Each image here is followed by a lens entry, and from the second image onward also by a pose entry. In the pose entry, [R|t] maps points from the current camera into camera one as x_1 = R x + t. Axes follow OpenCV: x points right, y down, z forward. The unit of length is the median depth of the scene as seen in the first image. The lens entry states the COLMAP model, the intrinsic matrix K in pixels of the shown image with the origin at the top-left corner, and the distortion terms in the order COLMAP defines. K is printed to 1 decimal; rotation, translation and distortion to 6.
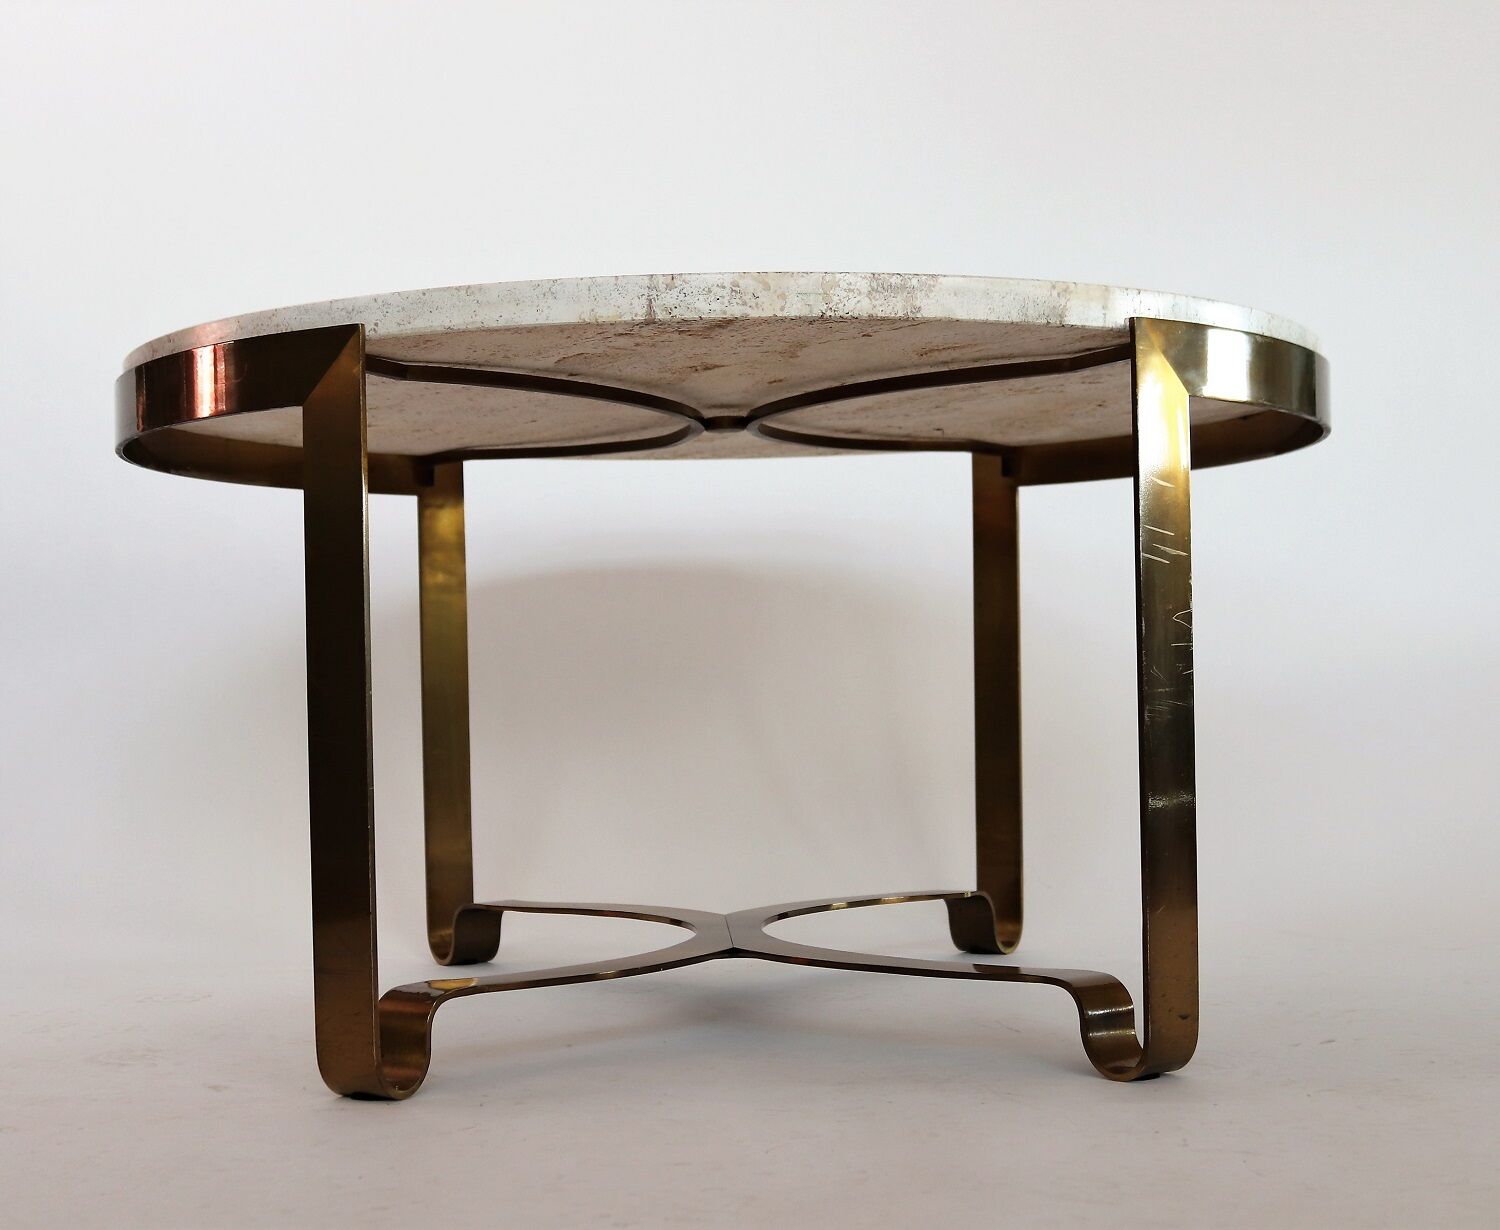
lens RADIAL K [[2424.9, 0, 745.0], [0, 2424.9, 593.8], [0, 0, 1]] dist [-0.070106, -0.094523]
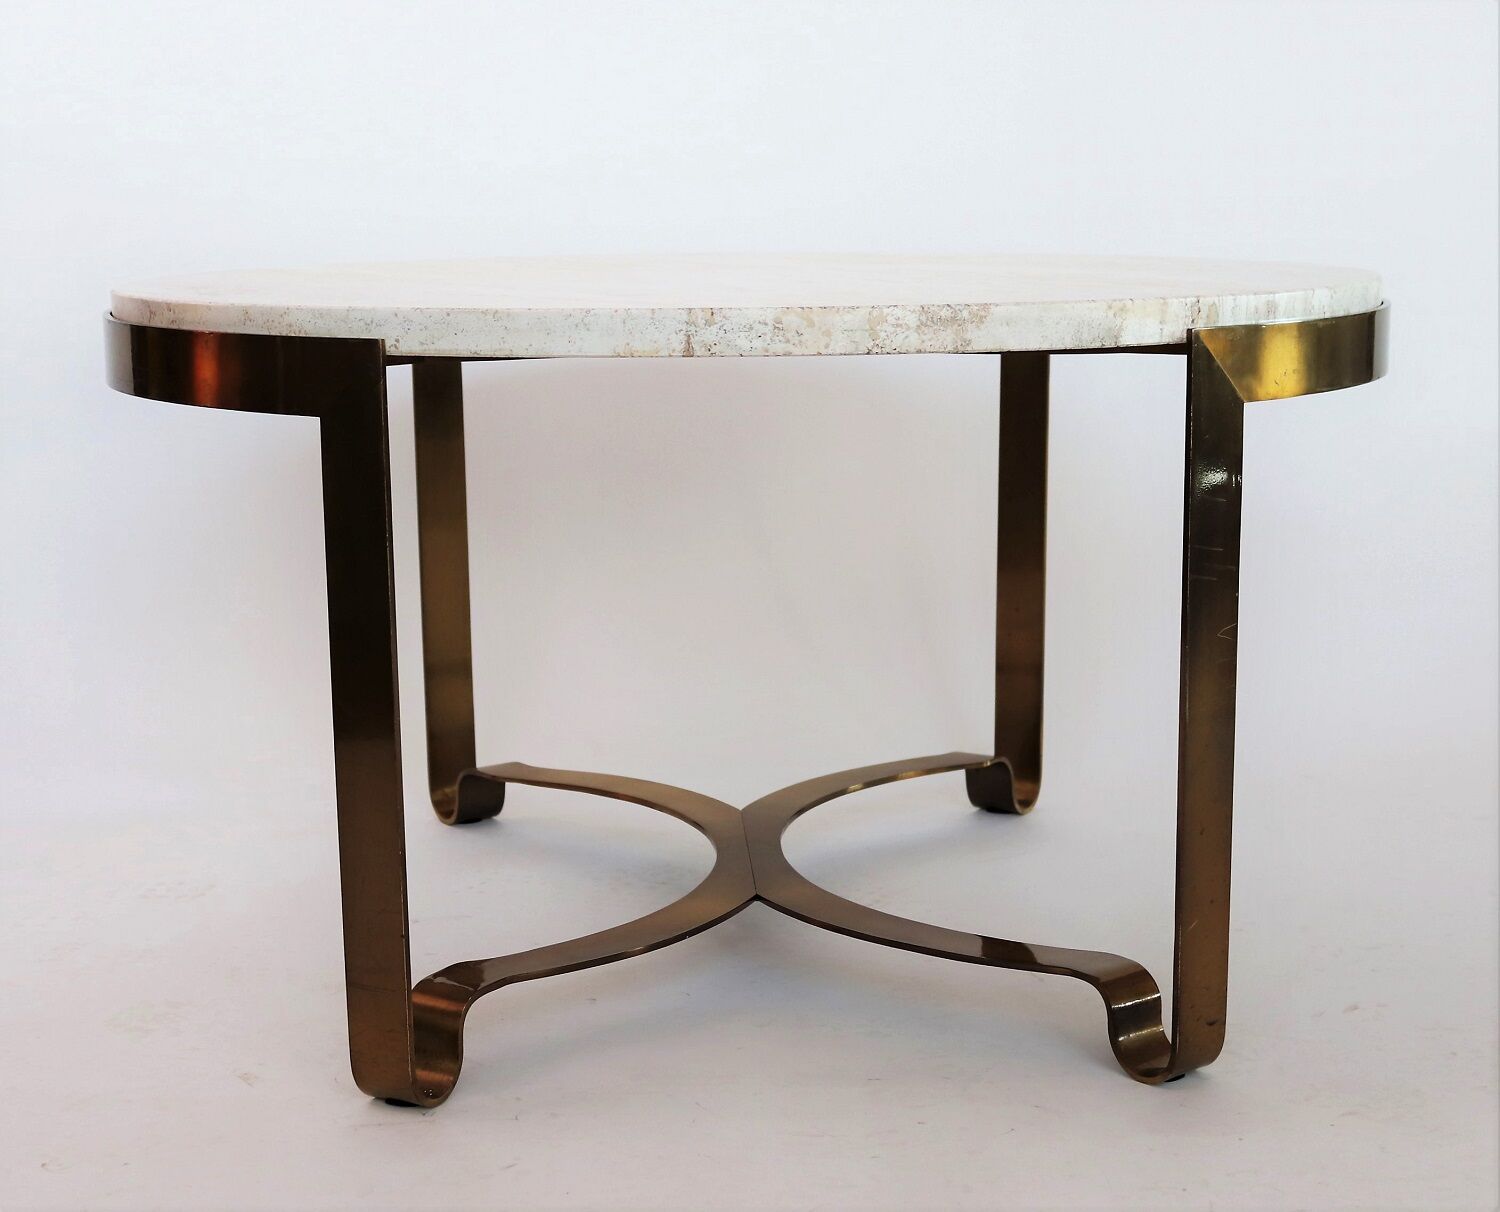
lens RADIAL K [[2623.8, 0, 750.0], [0, 2623.8, 606.0], [0, 0, 1]] dist [-0.059725, -0.070762]
pose [[0.999856, 0.005753, 0.015955, -0.030186], [-0.008846, 0.979511, 0.201197, -0.220687], [-0.014471, -0.201309, 0.979421, -0.031234]]
